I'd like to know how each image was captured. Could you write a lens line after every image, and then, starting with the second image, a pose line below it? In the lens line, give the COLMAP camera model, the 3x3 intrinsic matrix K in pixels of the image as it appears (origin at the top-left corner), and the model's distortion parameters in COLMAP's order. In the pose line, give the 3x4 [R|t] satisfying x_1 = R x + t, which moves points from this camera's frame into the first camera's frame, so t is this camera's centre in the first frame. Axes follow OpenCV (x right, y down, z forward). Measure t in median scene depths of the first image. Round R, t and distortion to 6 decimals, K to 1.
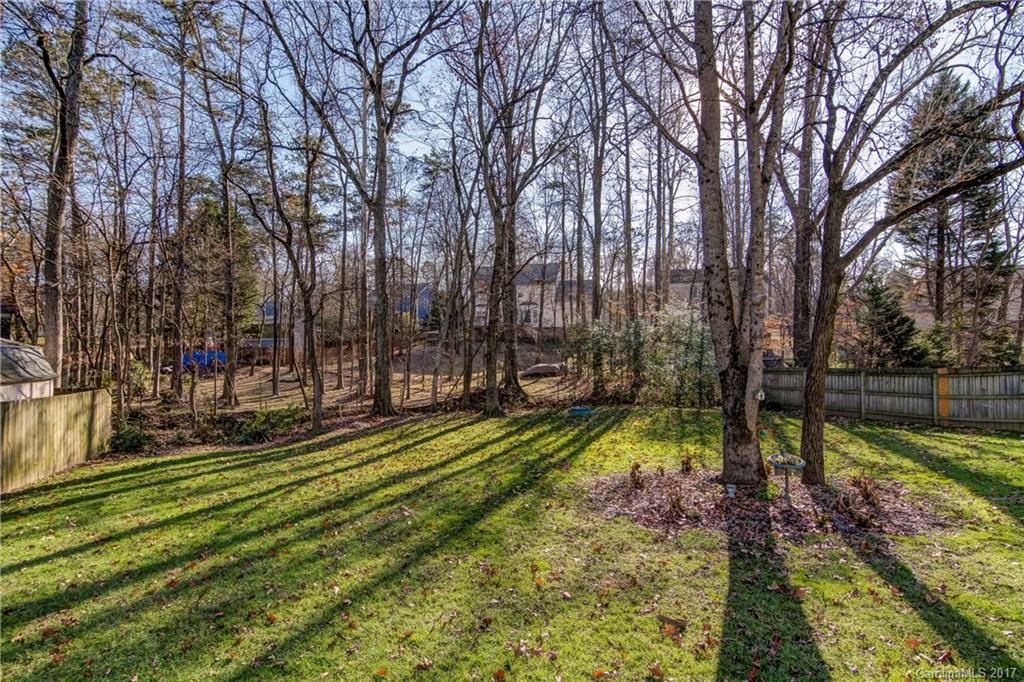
lens RADIAL K [[491.5, 0, 509.3], [0, 491.5, 340.2], [0, 0, 1]] dist [0.011158, -0.009264]
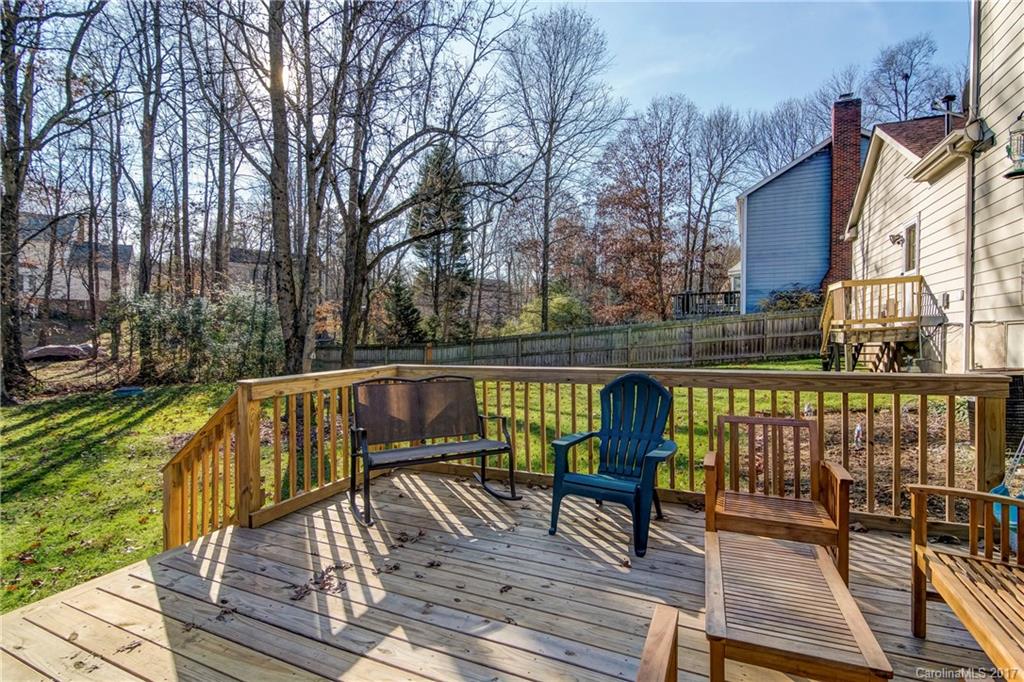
lens RADIAL K [[491.5, 0, 509.3], [0, 491.5, 340.2], [0, 0, 1]] dist [0.011158, -0.009264]
pose [[0.666647, 0.004315, 0.745361, -0.065105], [-0.028691, 0.999391, 0.019875, 0.007044], [-0.744821, -0.034635, 0.666365, -0.138534]]
